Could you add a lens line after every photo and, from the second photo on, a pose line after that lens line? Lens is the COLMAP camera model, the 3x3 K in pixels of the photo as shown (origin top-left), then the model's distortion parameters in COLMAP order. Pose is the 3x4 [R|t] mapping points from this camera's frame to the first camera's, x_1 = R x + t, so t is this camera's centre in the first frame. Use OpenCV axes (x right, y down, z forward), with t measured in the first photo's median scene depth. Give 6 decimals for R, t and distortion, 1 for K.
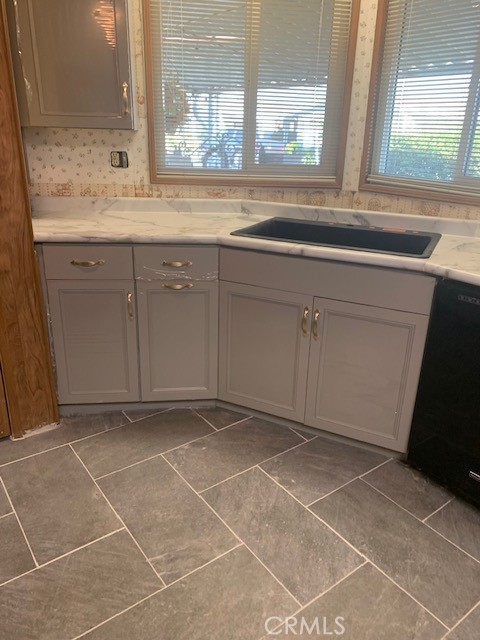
lens RADIAL K [[493.2, 0, 243.2], [0, 493.2, 305.9], [0, 0, 1]] dist [0.006300, 0.003397]
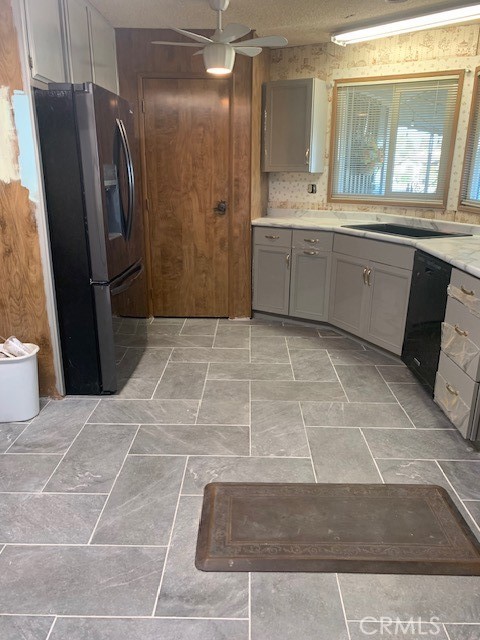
lens RADIAL K [[480.5, 0, 240.0], [0, 480.5, 320.0], [0, 0, 1]] dist [0.003455, -0.082002]
pose [[0.790591, 0.158739, -0.591412, 0.670959], [-0.189120, 0.981895, 0.010734, 0.210258], [0.582408, 0.103362, 0.806298, -0.529882]]
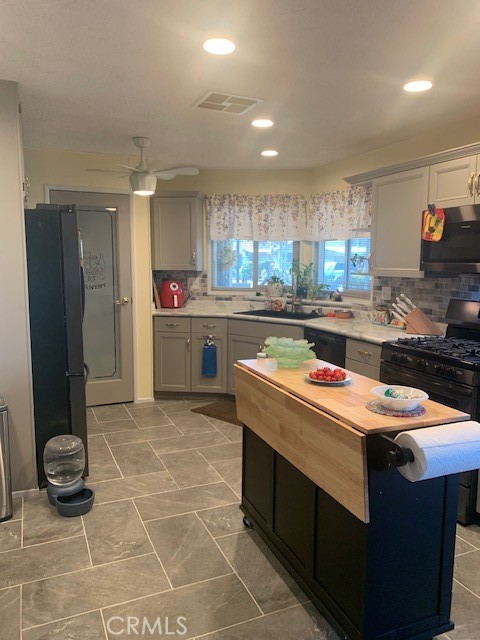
lens RADIAL K [[480.5, 0, 240.0], [0, 480.5, 320.0], [0, 0, 1]] dist [0.003455, -0.082002]
pose [[0.970477, 0.001628, -0.241188, 0.452239], [-0.054432, 0.975658, -0.212435, 0.295687], [0.234971, 0.219291, 0.946942, -0.899970]]
